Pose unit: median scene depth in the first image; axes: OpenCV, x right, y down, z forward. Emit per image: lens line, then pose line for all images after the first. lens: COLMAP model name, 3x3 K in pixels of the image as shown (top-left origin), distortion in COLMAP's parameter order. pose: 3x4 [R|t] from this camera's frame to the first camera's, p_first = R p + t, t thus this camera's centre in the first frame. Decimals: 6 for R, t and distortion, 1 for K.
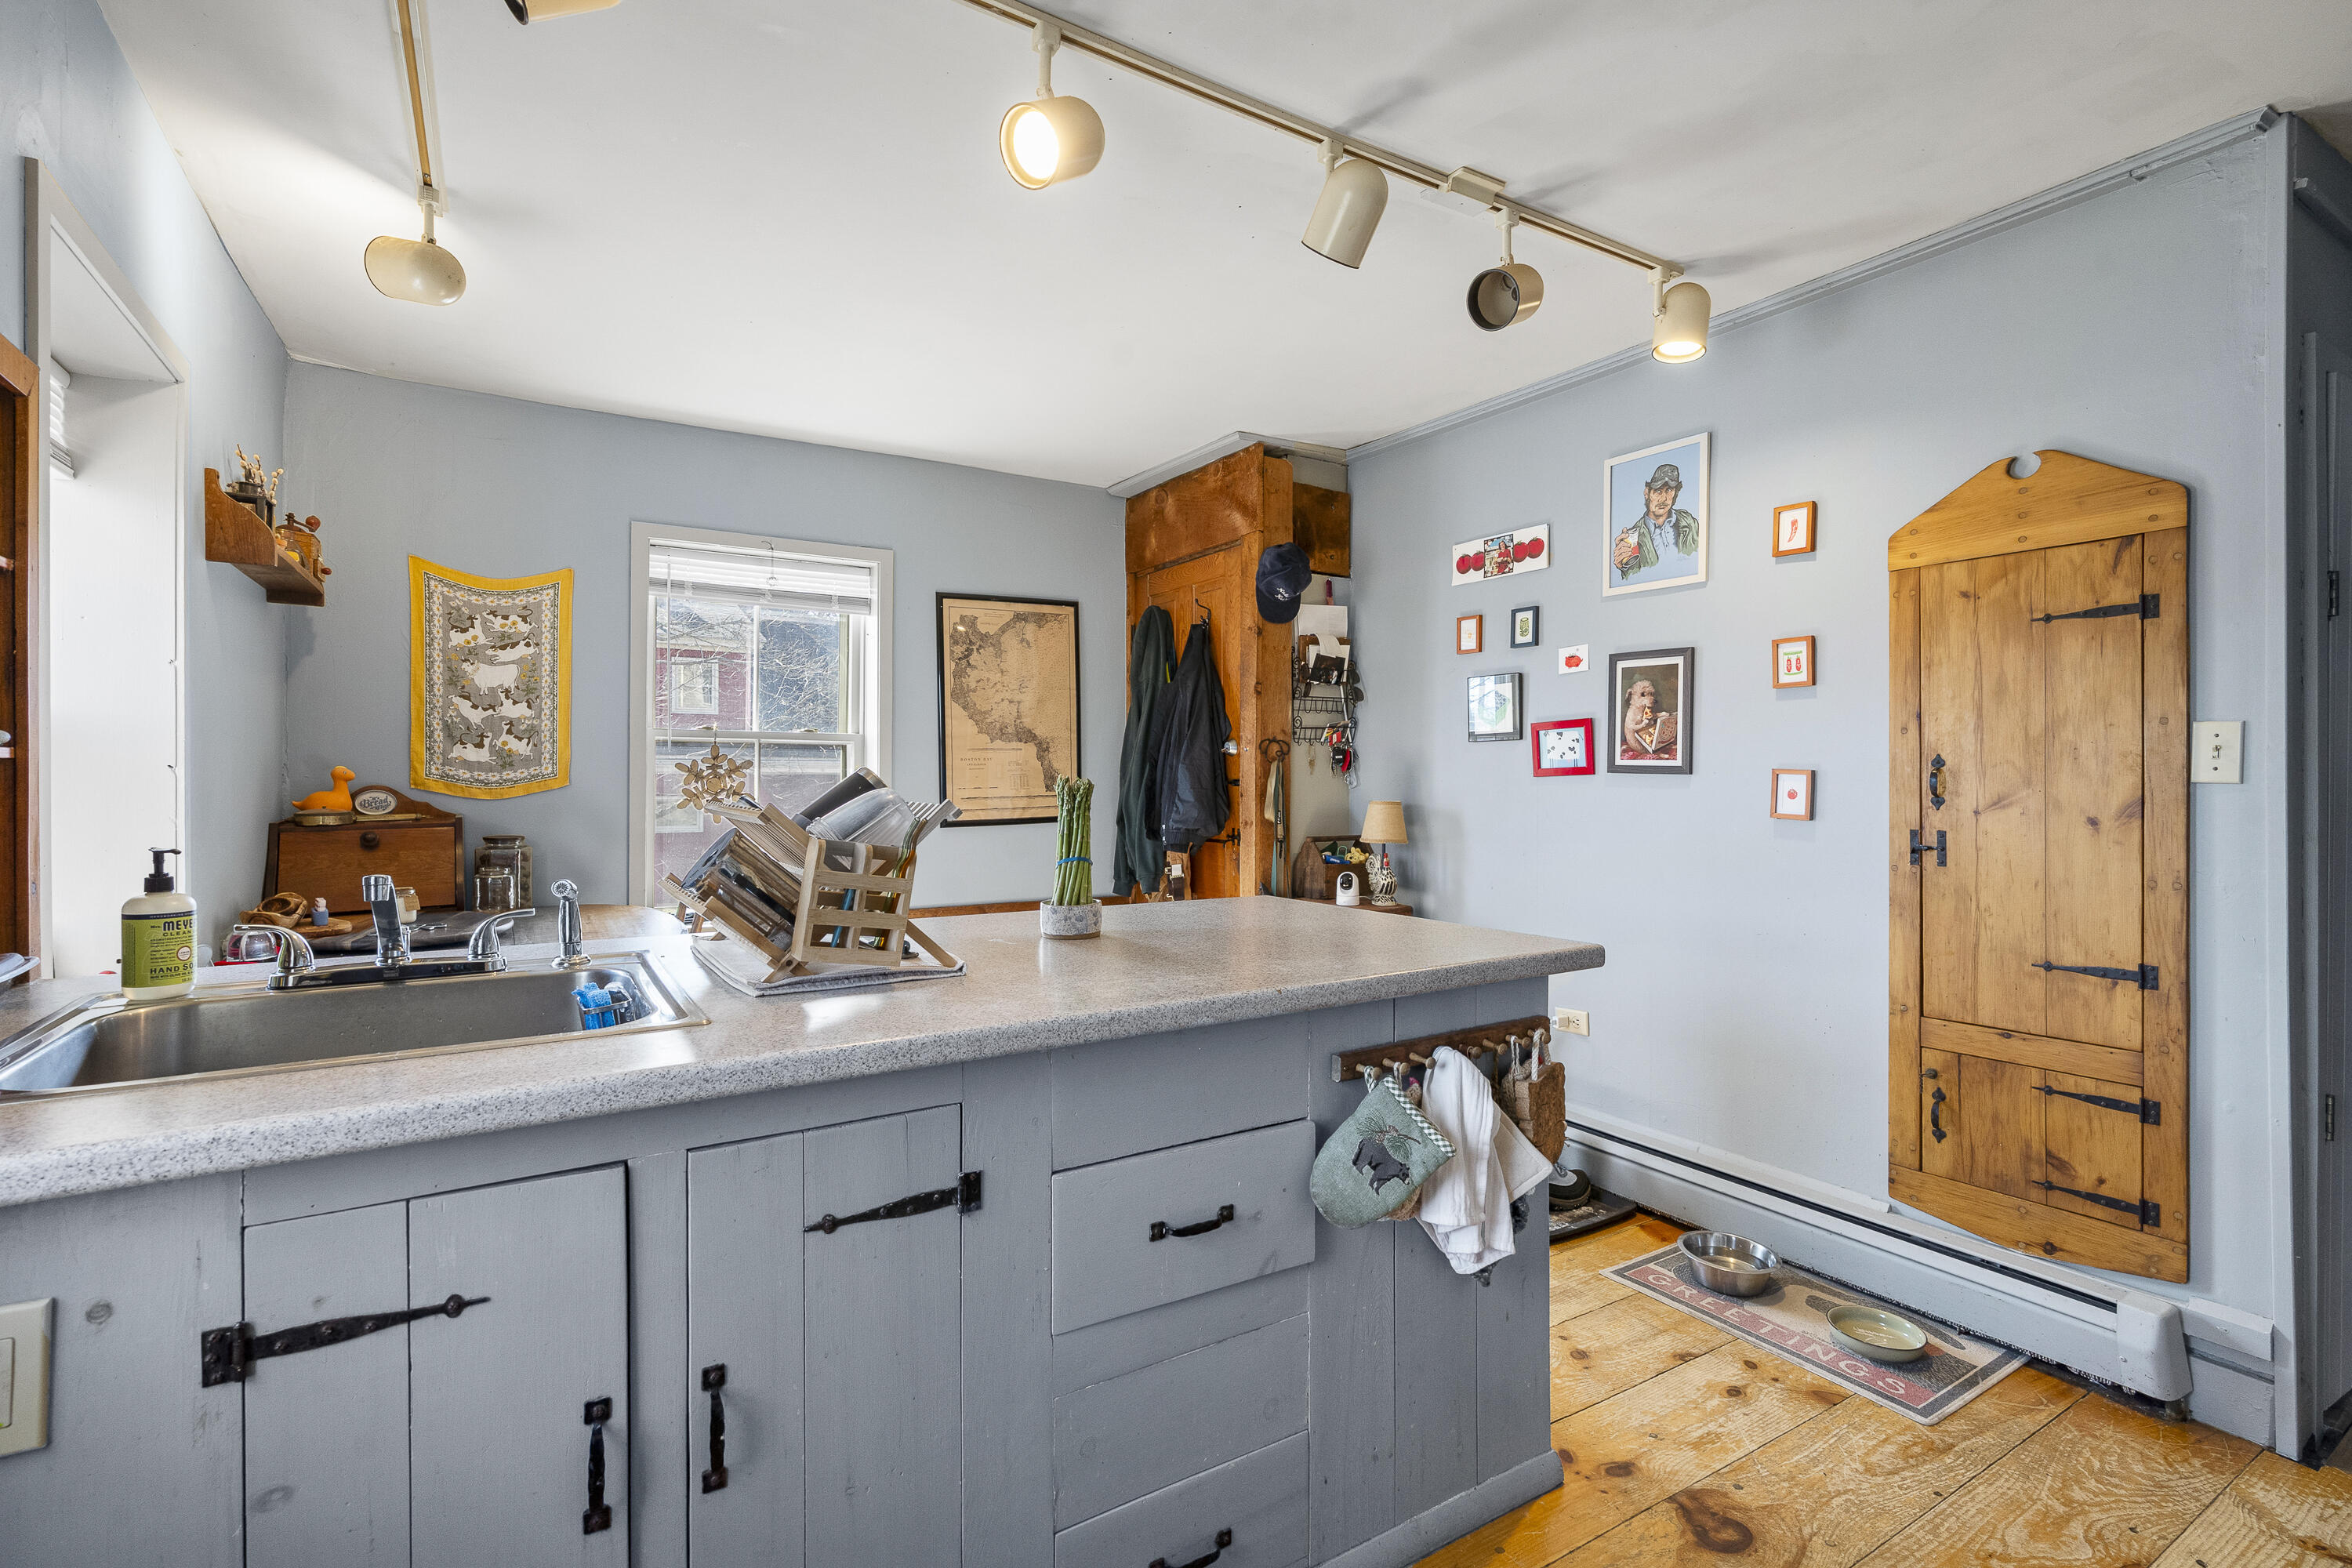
lens RADIAL K [[1067.4, 0, 1172.9], [0, 1067.4, 782.2], [0, 0, 1]] dist [-0.008455, 0.003169]
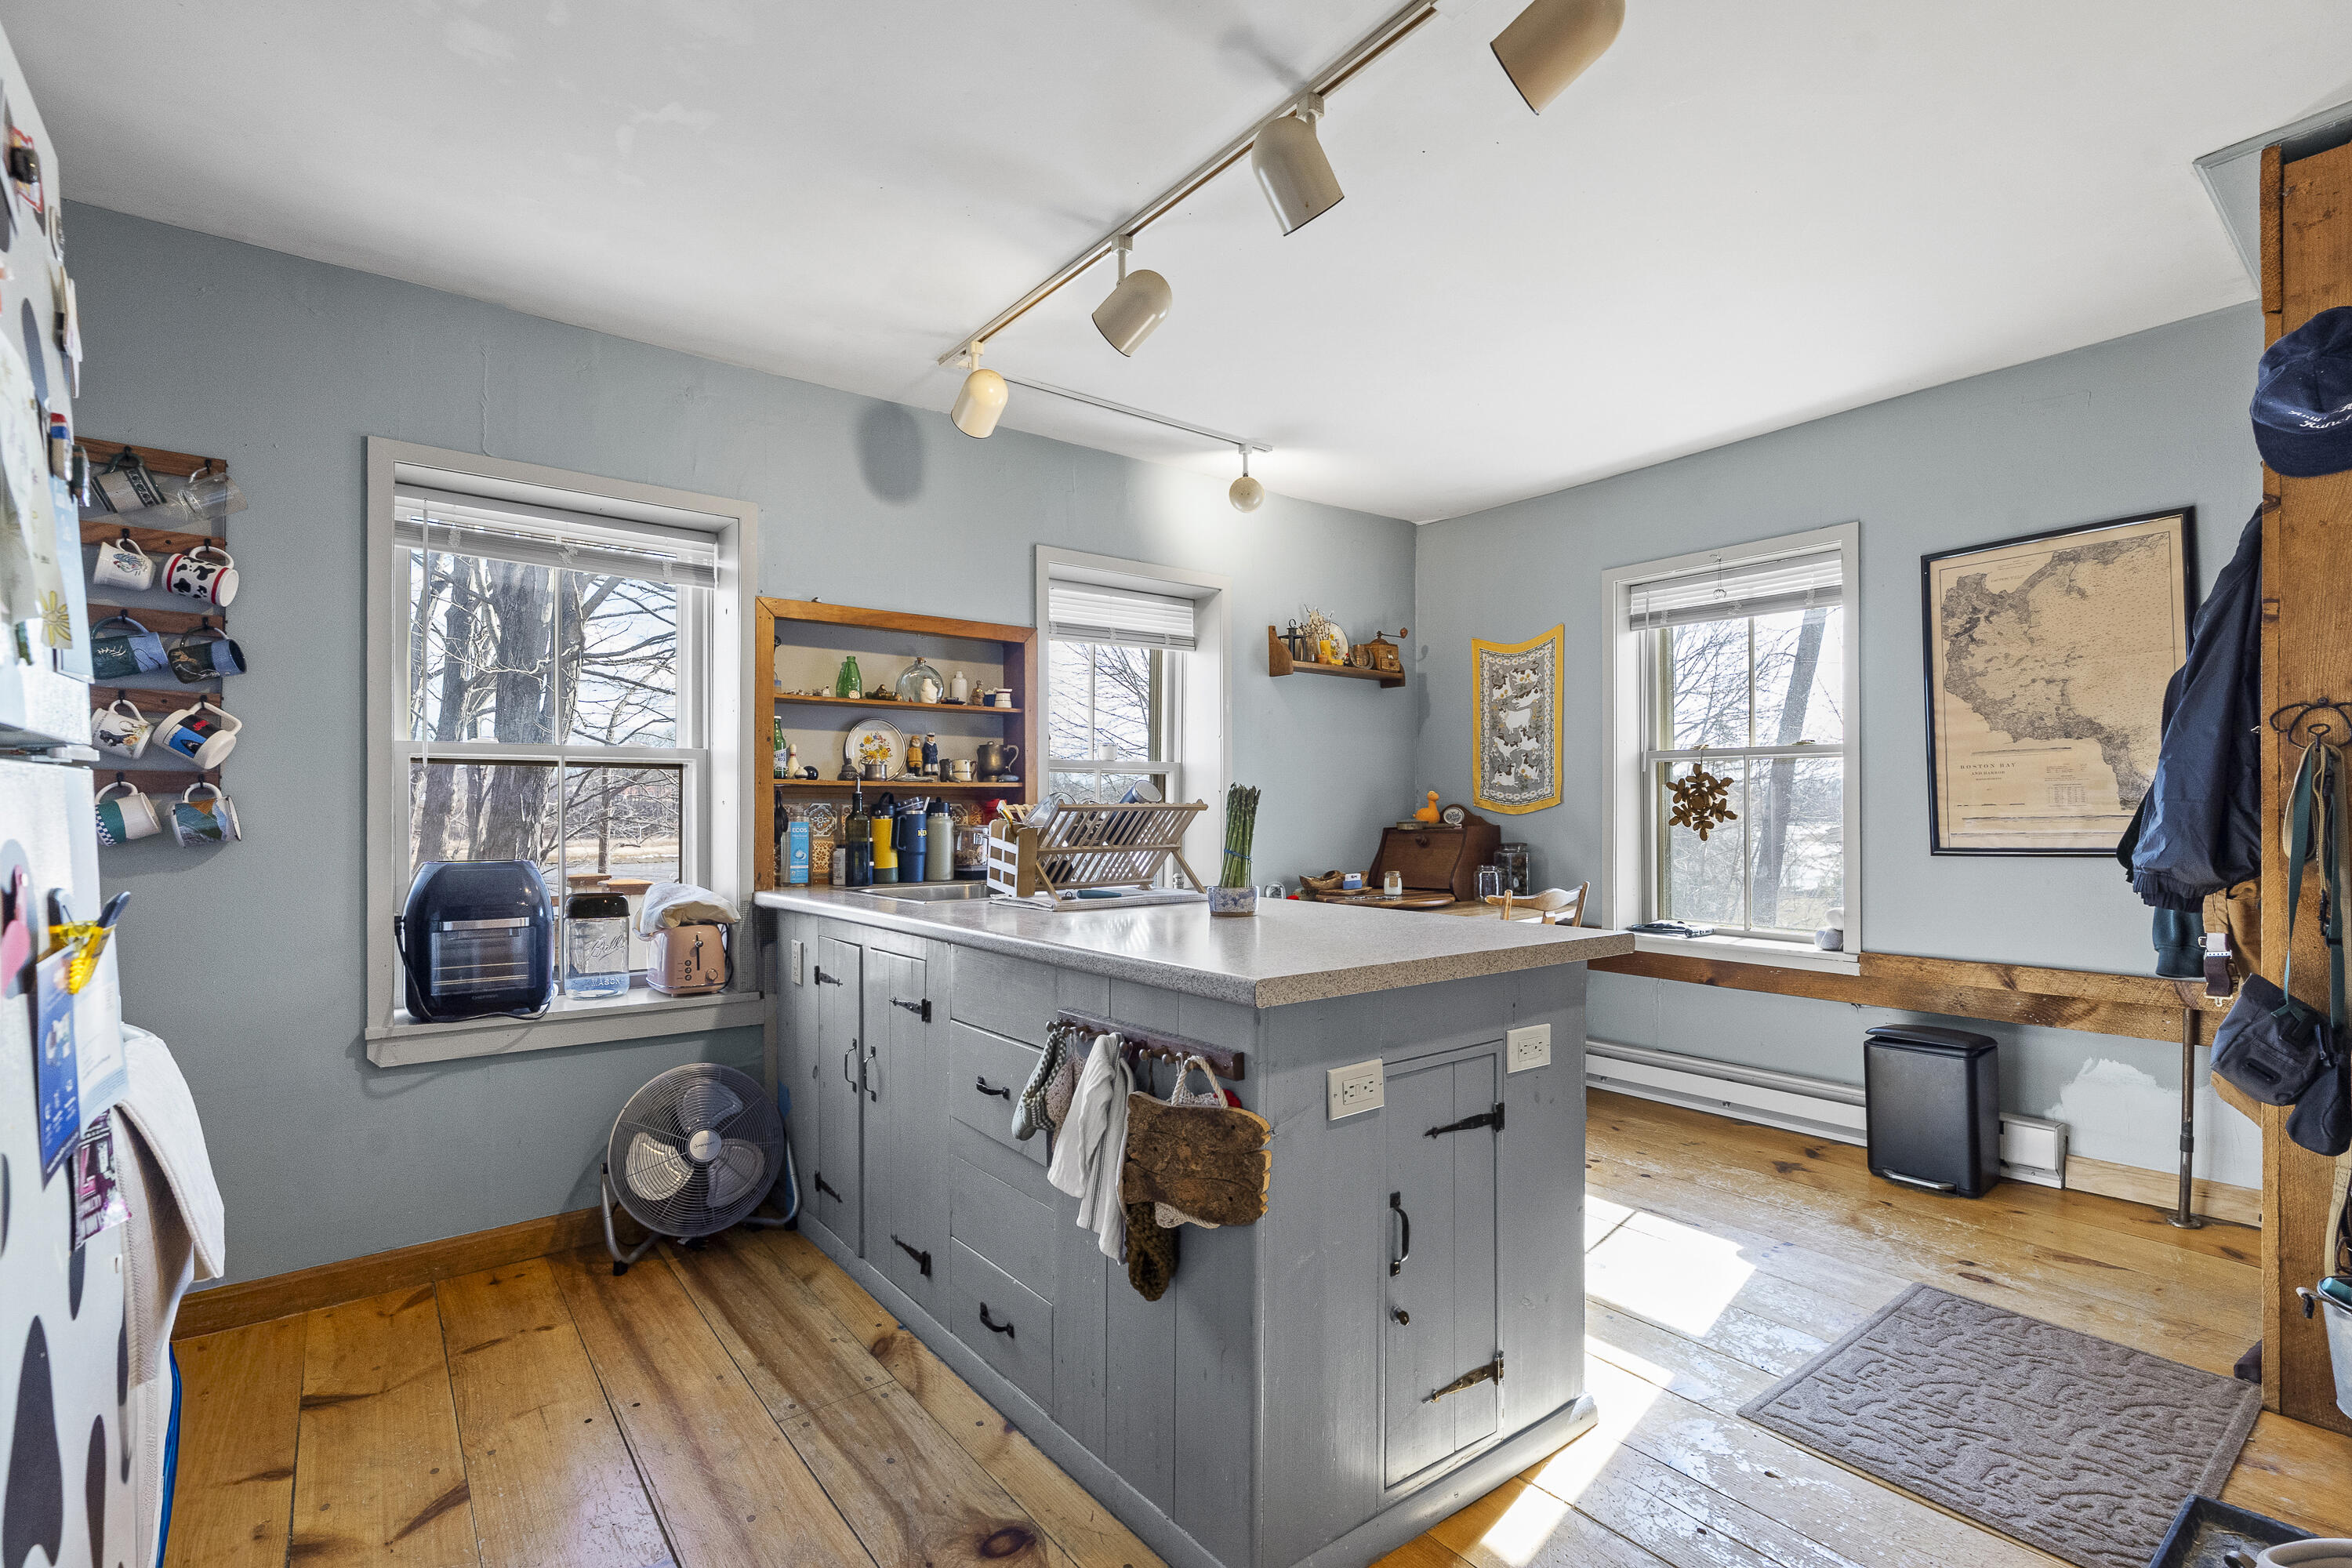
lens RADIAL K [[1067.4, 0, 1173.4], [0, 1067.4, 806.5], [0, 0, 1]] dist [-0.008455, 0.003169]
pose [[0.111935, -0.007259, -0.993689, 0.597145], [-0.003553, 0.999964, -0.007705, 0.017656], [0.993709, 0.004393, 0.111905, 0.437381]]
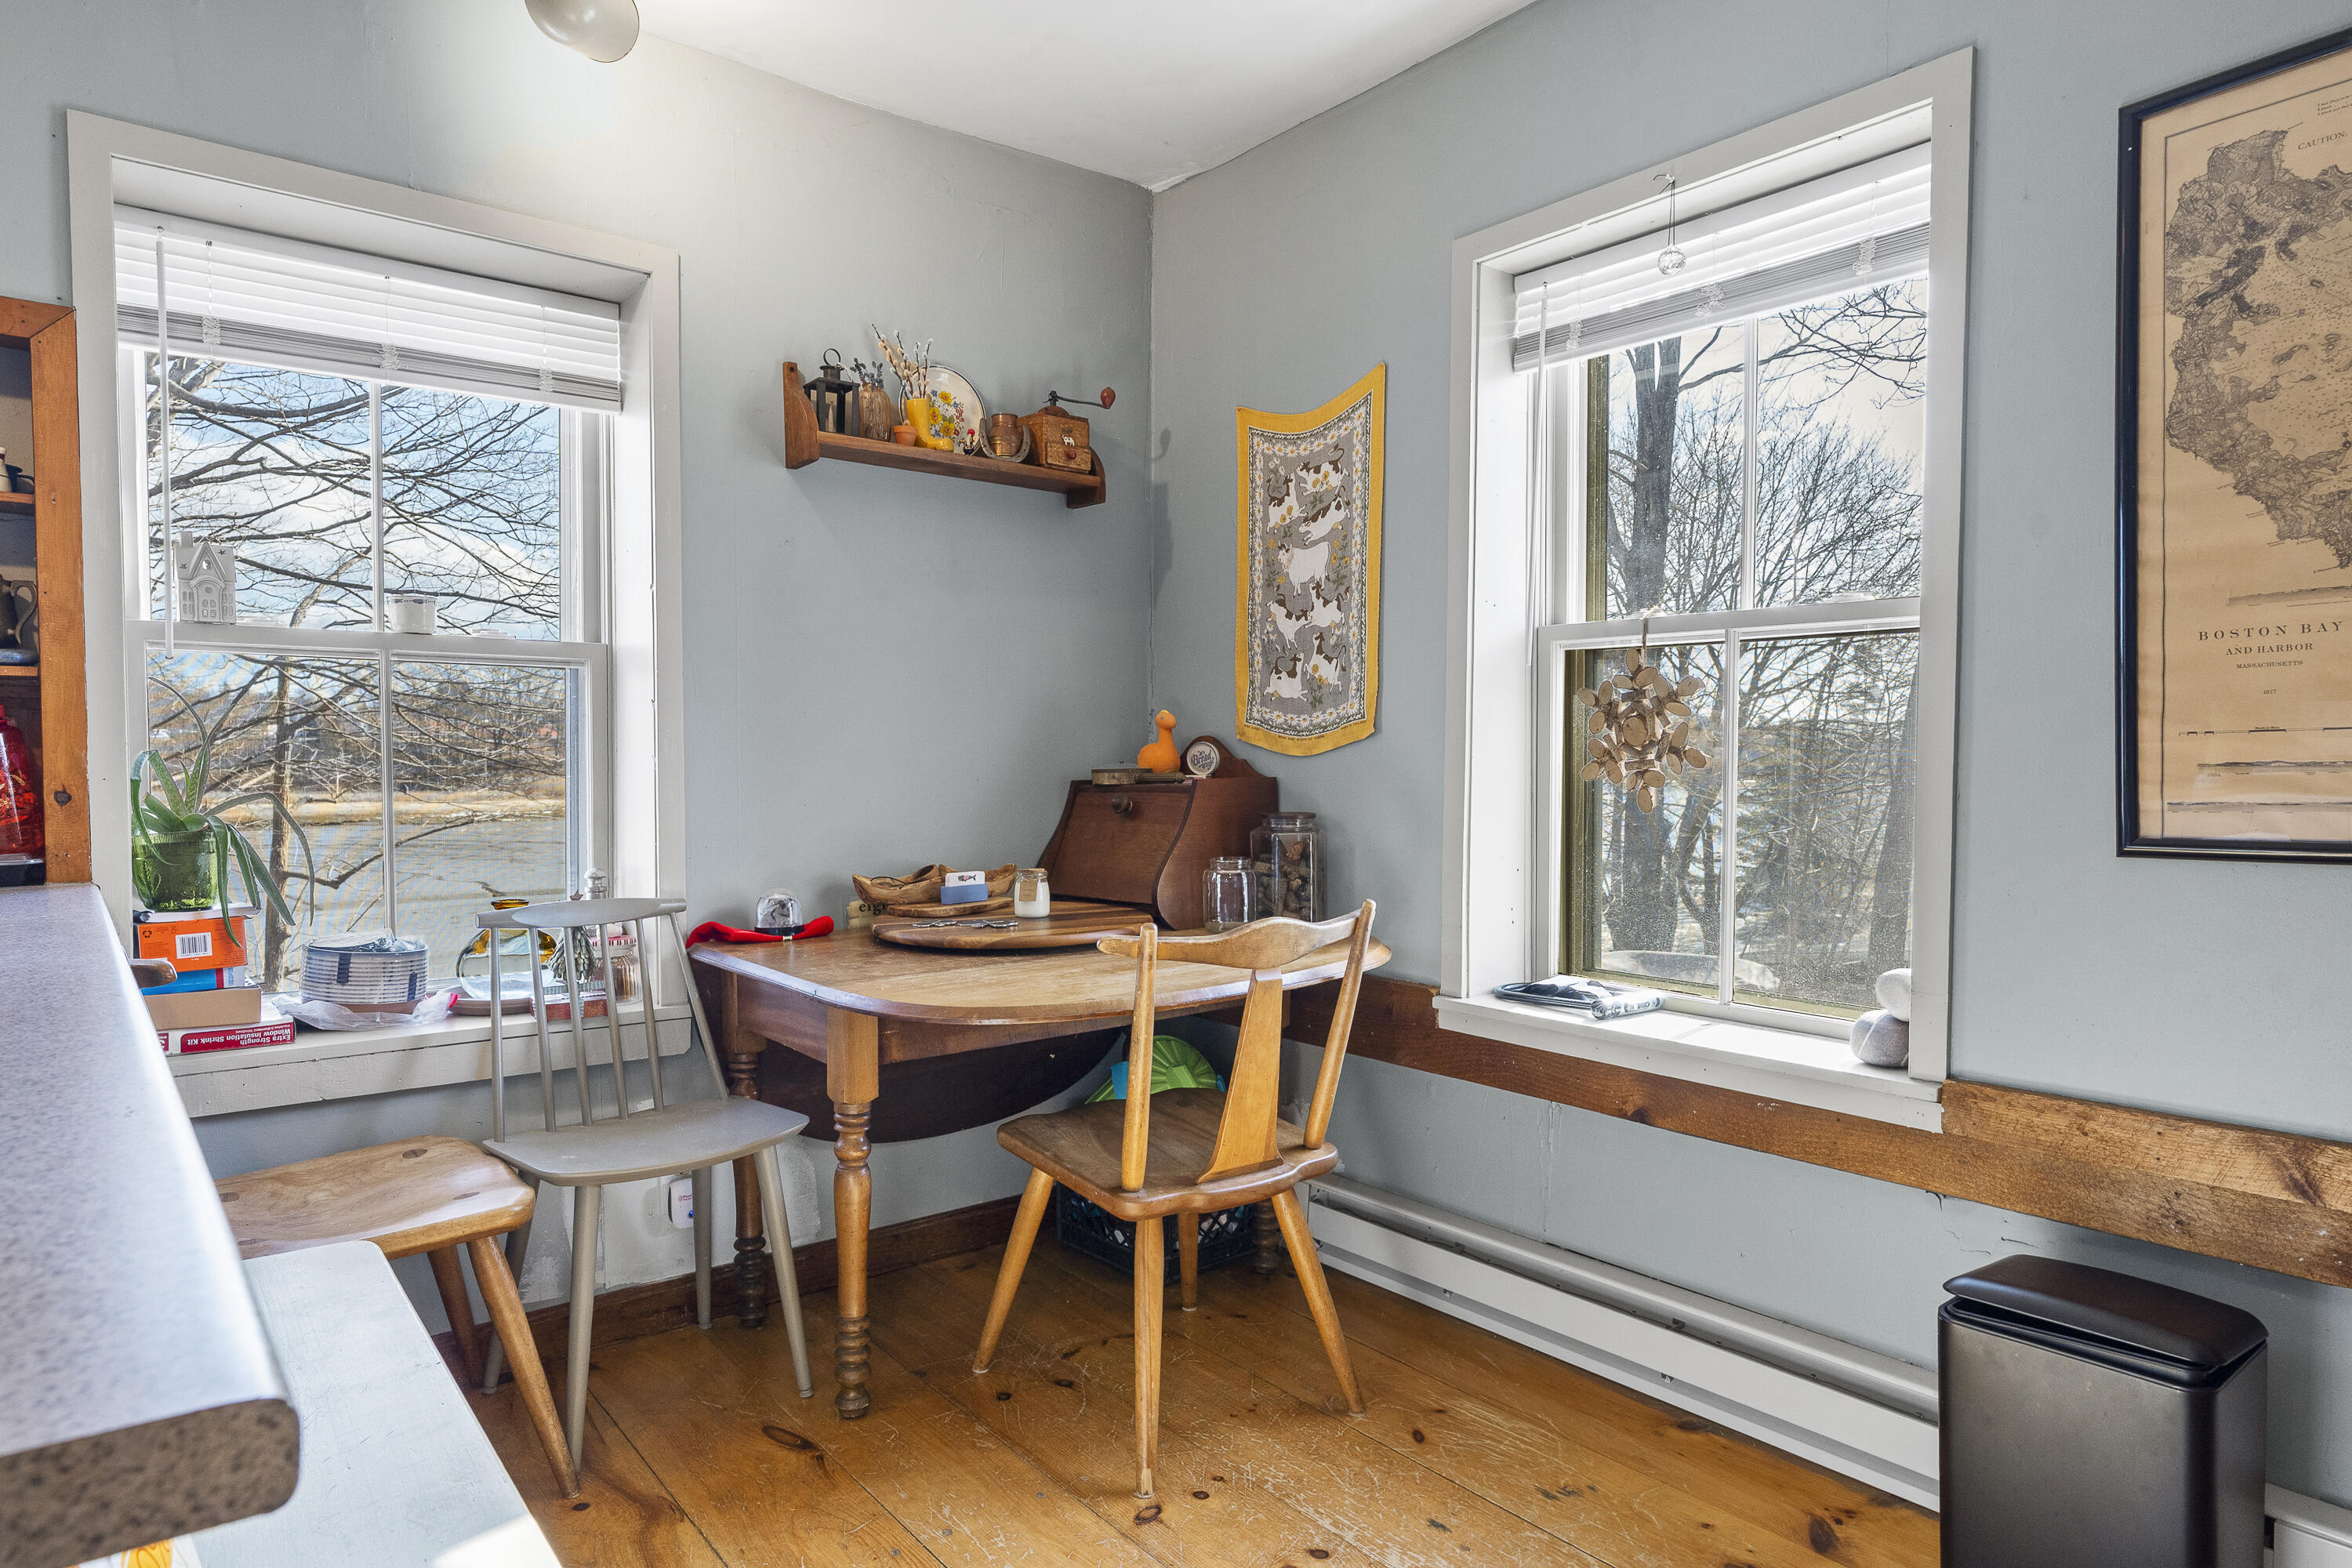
lens RADIAL K [[1387.8, 0, 1173.3], [0, 1387.8, 808.5], [0, 0, 1]] dist [-0.001638, 0.003707]
pose [[0.124109, 0.032100, -0.991749, 0.189061], [-0.012090, 0.999451, 0.030837, 0.022750], [0.992195, 0.008163, 0.124429, 0.809932]]
